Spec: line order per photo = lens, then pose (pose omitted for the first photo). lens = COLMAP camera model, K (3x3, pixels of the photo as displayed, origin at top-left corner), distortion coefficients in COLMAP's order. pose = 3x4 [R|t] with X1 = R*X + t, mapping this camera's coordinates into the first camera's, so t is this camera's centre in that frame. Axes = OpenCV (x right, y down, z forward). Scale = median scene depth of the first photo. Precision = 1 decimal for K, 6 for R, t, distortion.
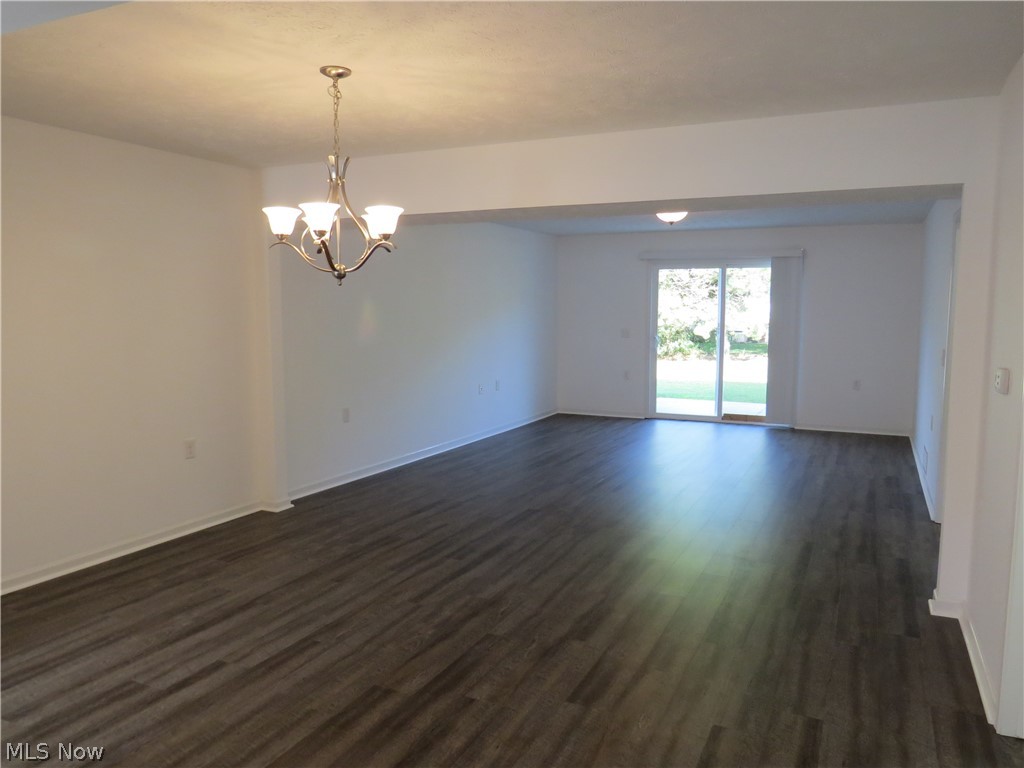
lens RADIAL K [[756.5, 0, 512.6], [0, 756.5, 381.0], [0, 0, 1]] dist [-0.009370, -0.003314]
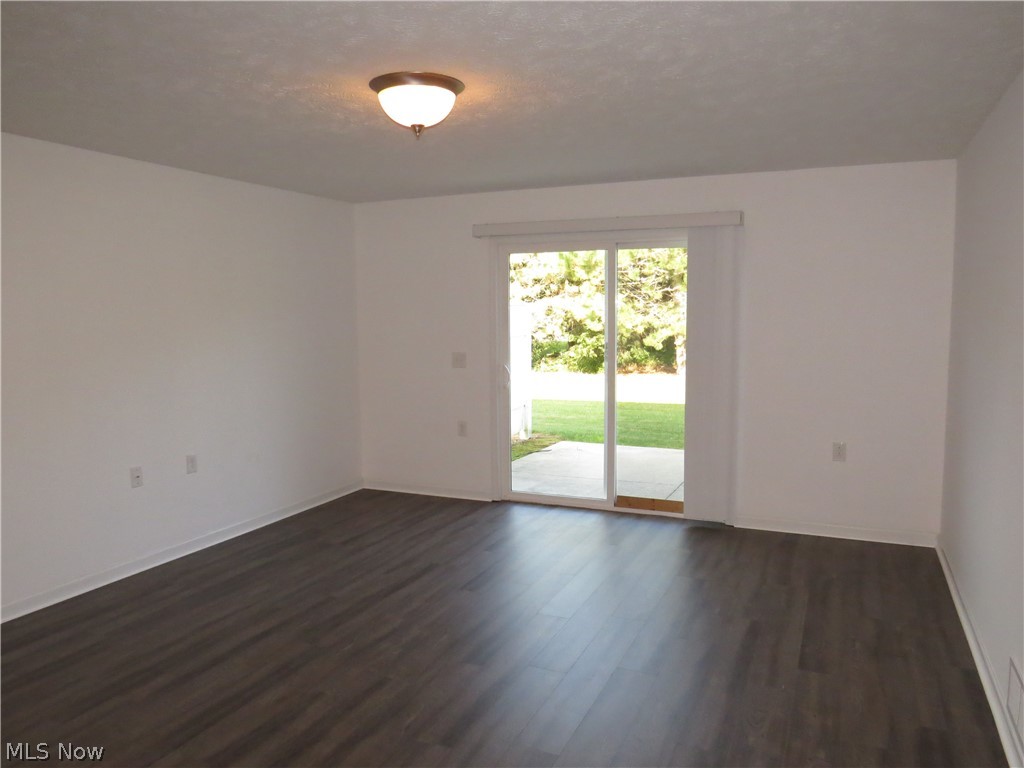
lens RADIAL K [[756.5, 0, 517.2], [0, 756.5, 389.5], [0, 0, 1]] dist [-0.009370, -0.003314]
pose [[0.999453, -0.011955, 0.030827, 0.199063], [0.011795, 0.999916, 0.005374, -0.048118], [-0.030889, -0.005008, 0.999510, 0.446094]]
